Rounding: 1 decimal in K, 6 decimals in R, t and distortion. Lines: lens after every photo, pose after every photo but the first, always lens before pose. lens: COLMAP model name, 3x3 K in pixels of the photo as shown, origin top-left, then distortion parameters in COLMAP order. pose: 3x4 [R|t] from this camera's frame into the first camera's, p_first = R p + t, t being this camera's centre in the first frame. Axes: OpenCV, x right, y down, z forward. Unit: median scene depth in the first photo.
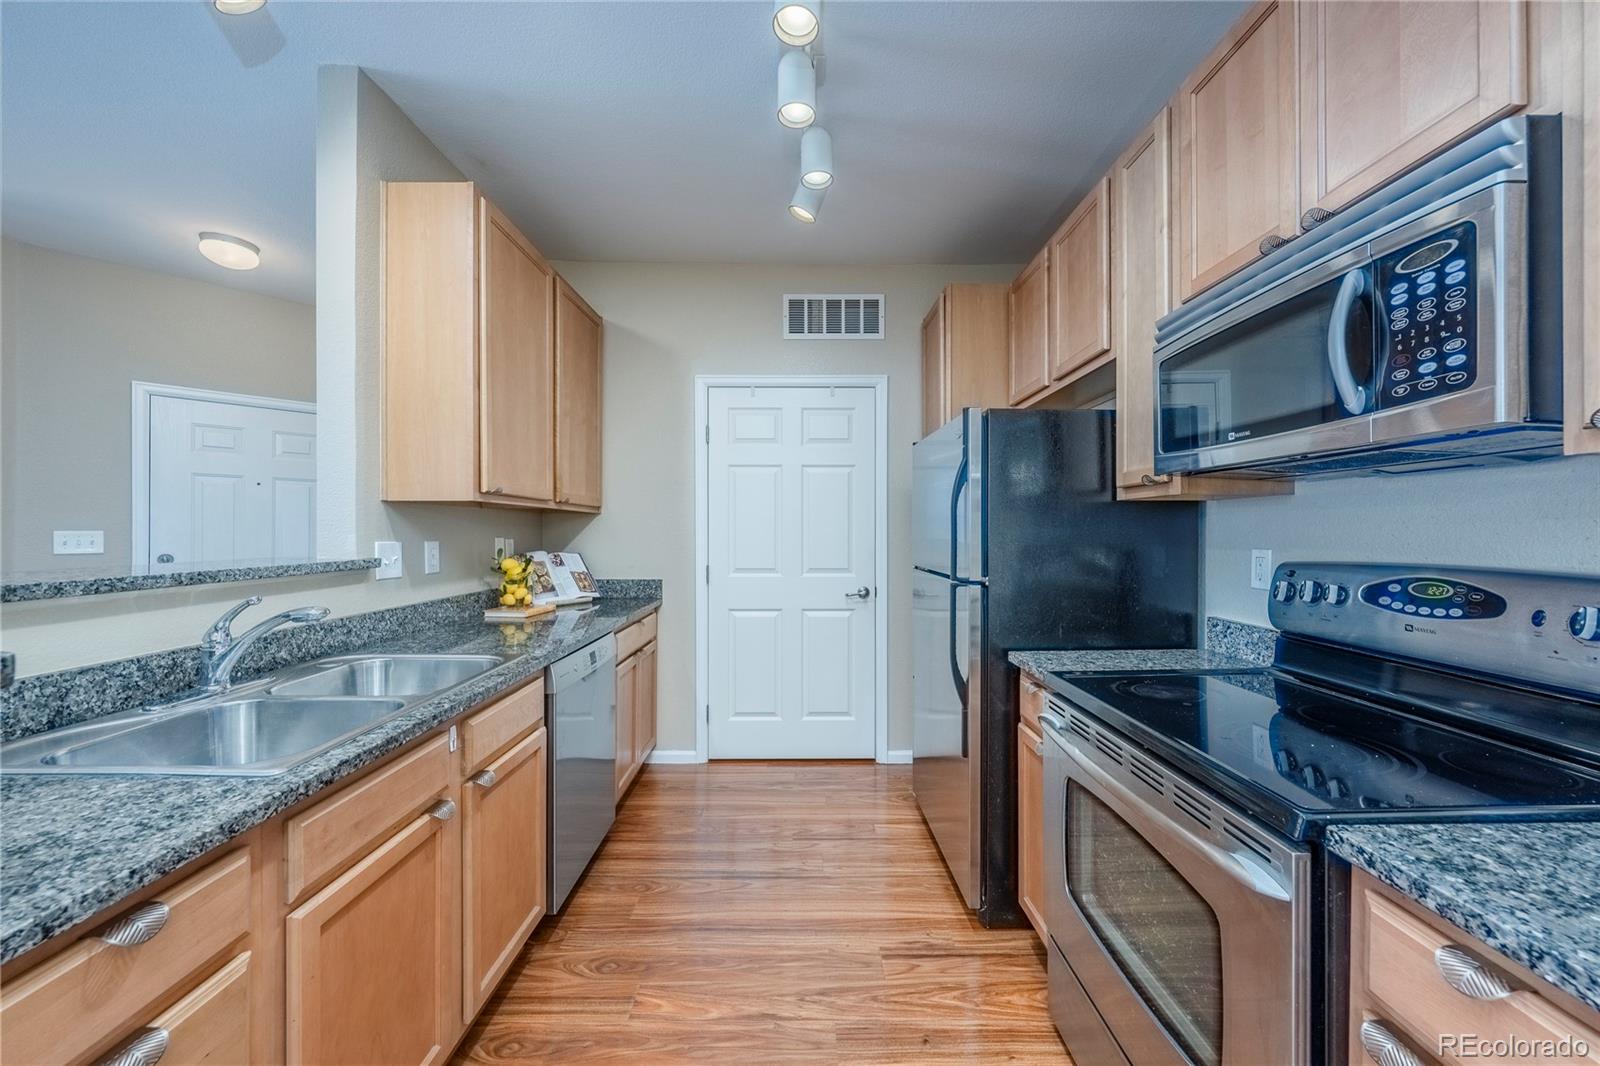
lens RADIAL K [[584.1, 0, 804.1], [0, 584.1, 531.6], [0, 0, 1]] dist [-0.000550, 0.000023]
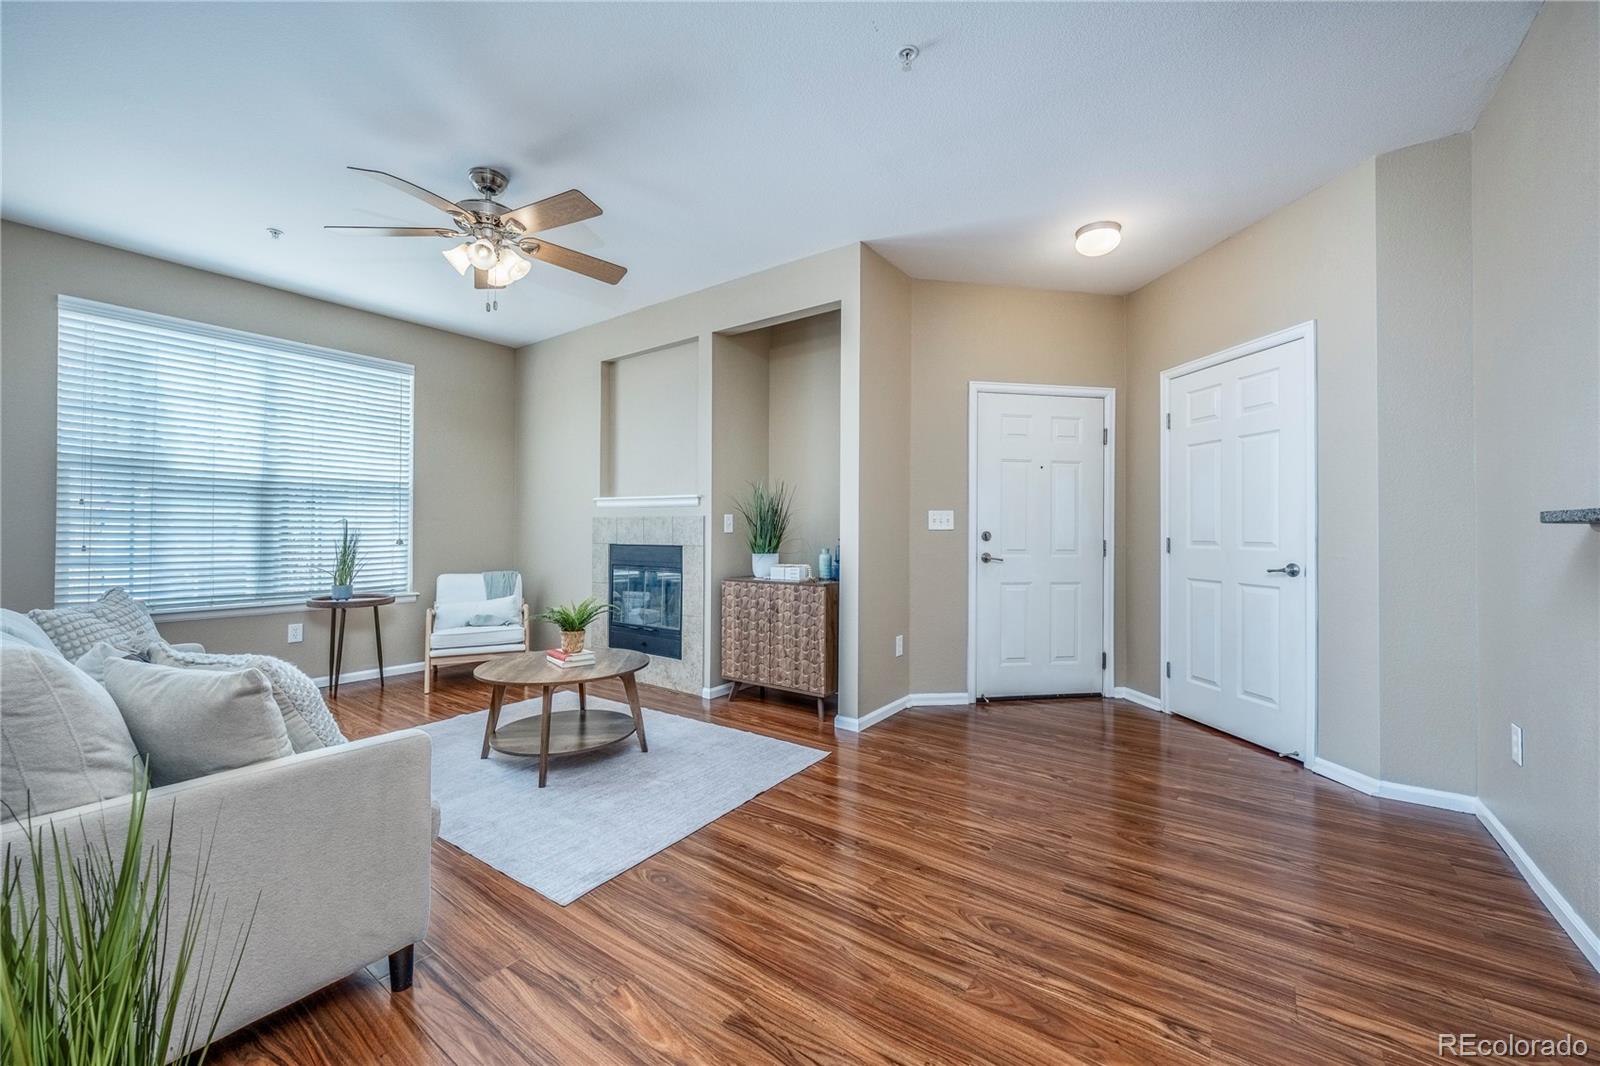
lens RADIAL K [[621.7, 0, 801.1], [0, 621.7, 528.4], [0, 0, 1]] dist [-0.002873, -0.000112]
pose [[0.804818, -0.002470, -0.593516, -1.199658], [-0.001797, 0.999977, -0.006599, 0.073239], [0.593518, 0.006377, 0.804795, -0.325316]]
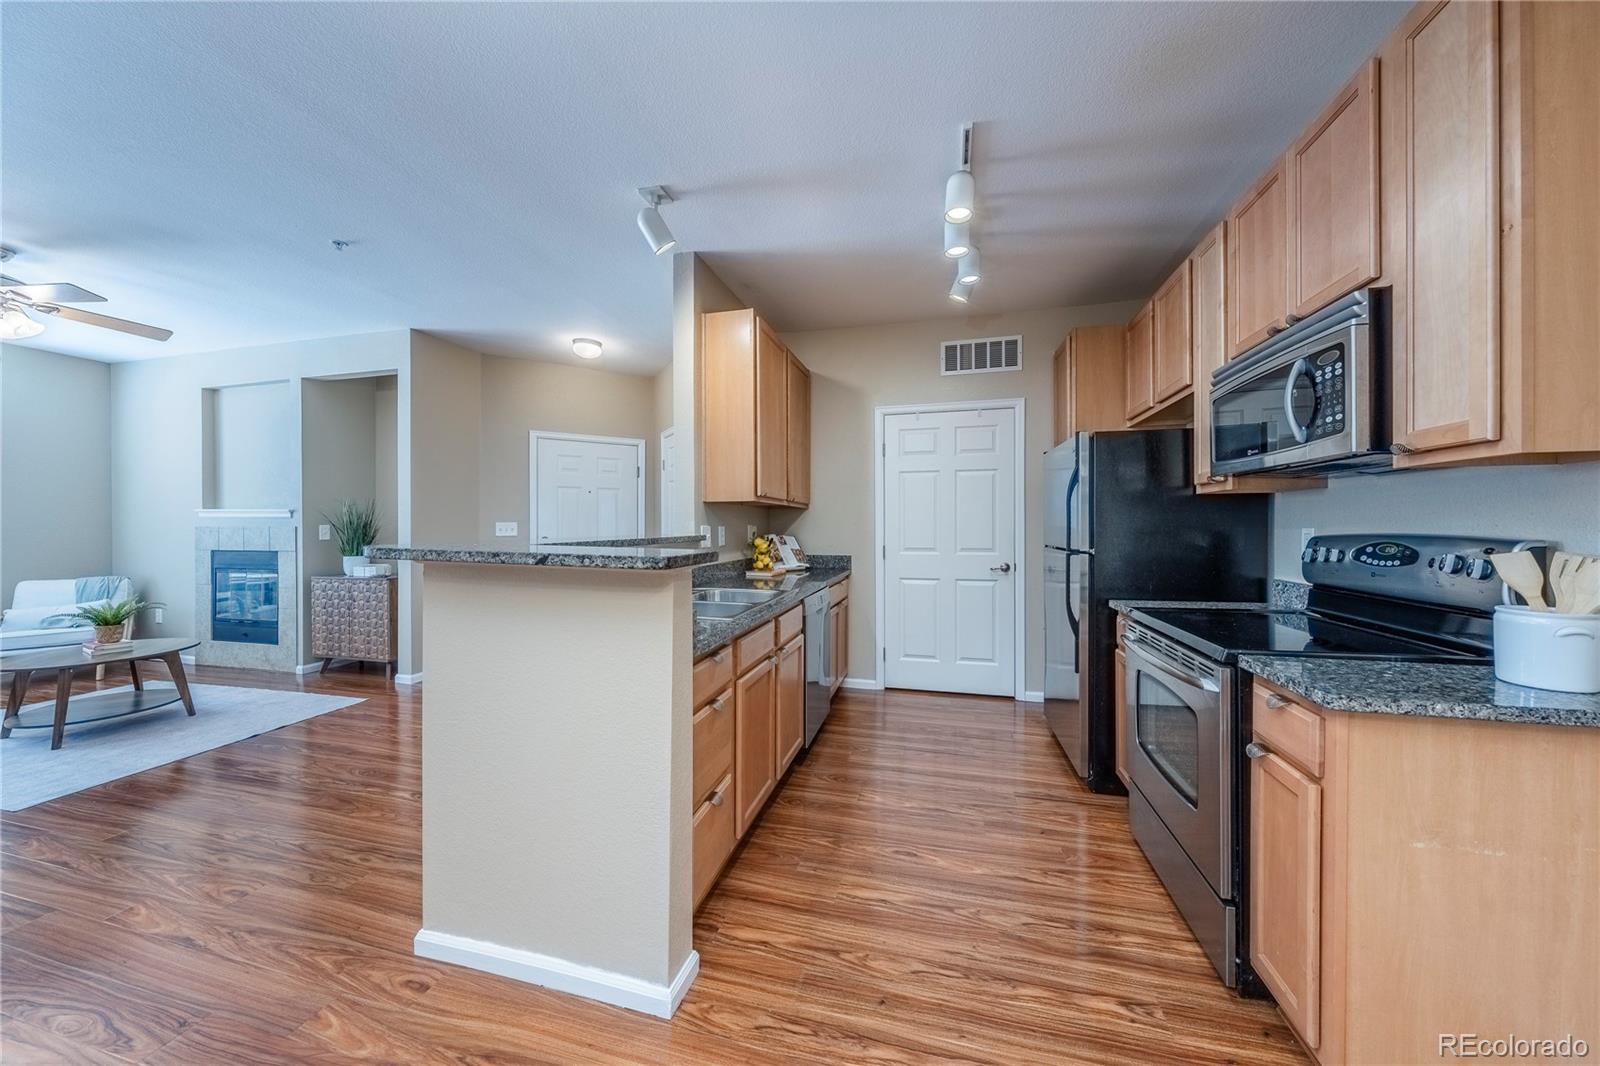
lens RADIAL K [[545.6, 0, 803.6], [0, 545.6, 530.2], [0, 0, 1]] dist [-0.003179, 0.000110]
pose [[0.966218, -0.001233, -0.257723, -0.030649], [0.003230, 0.999968, 0.007325, 0.020044], [0.257706, -0.007910, 0.966191, -0.481318]]
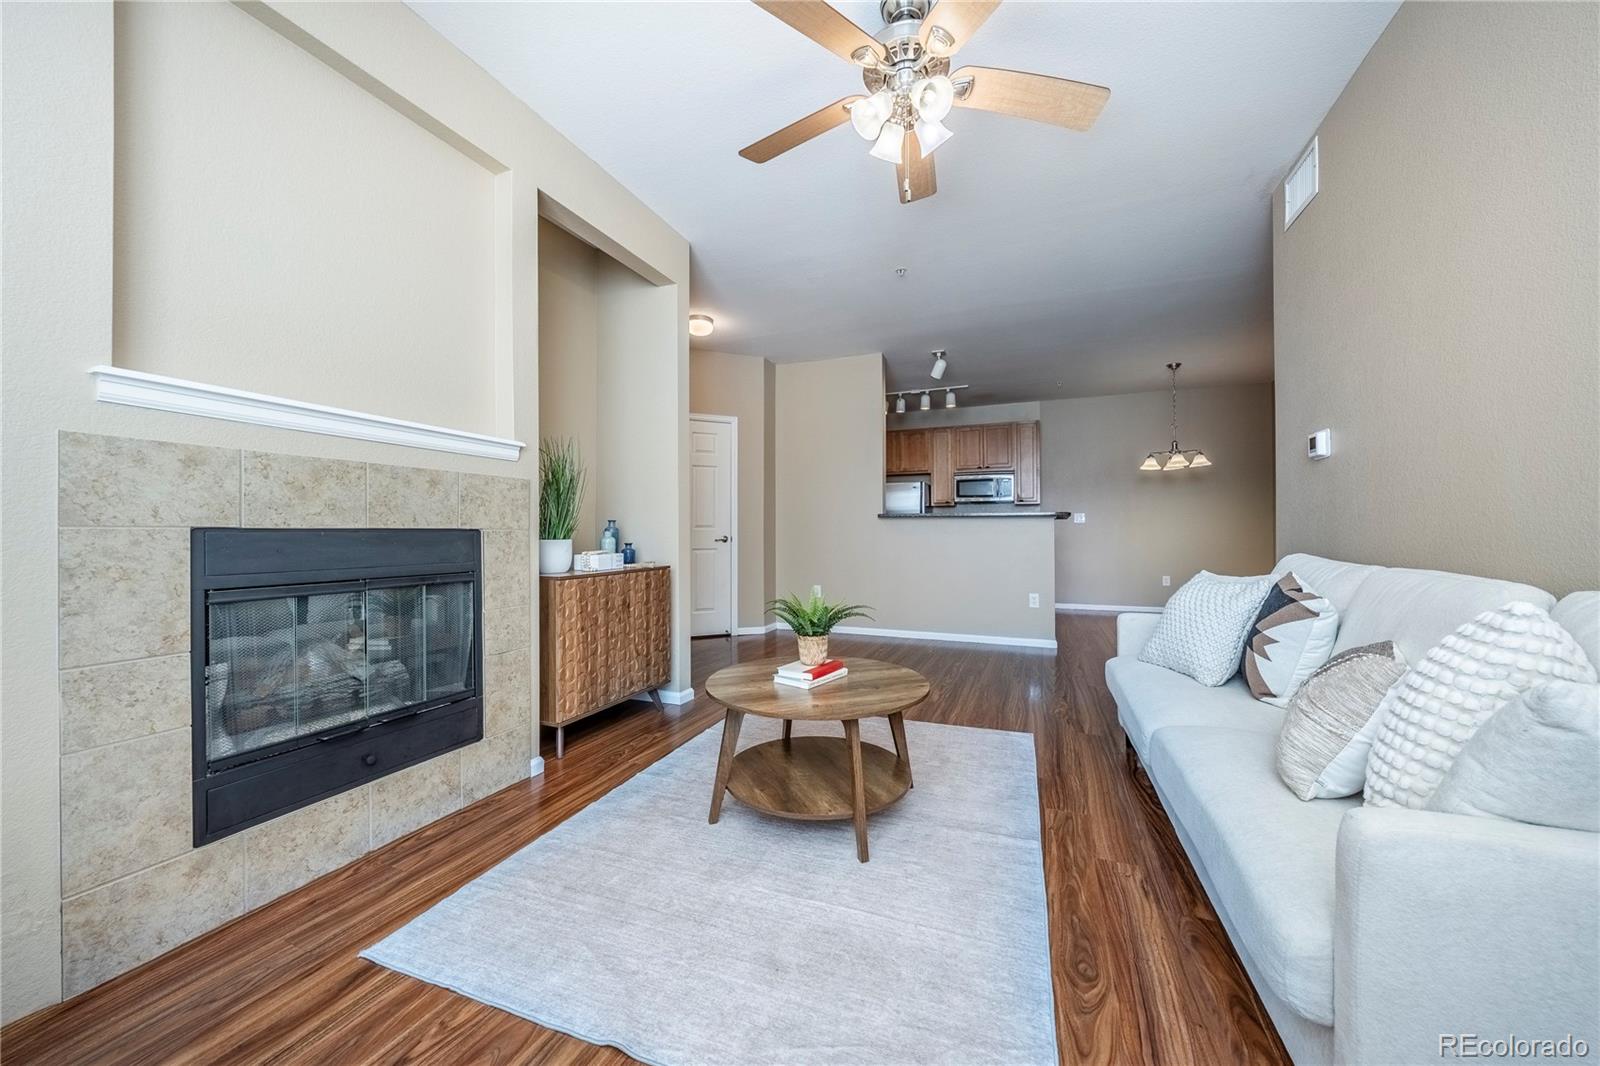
lens RADIAL K [[568.3, 0, 807.6], [0, 568.3, 529.8], [0, 0, 1]] dist [-0.016824, -0.000025]
pose [[0.386531, -0.000044, 0.922276, -3.672869], [0.003478, 0.999993, -0.001411, 0.125593], [-0.922270, 0.003753, 0.386528, 0.210827]]
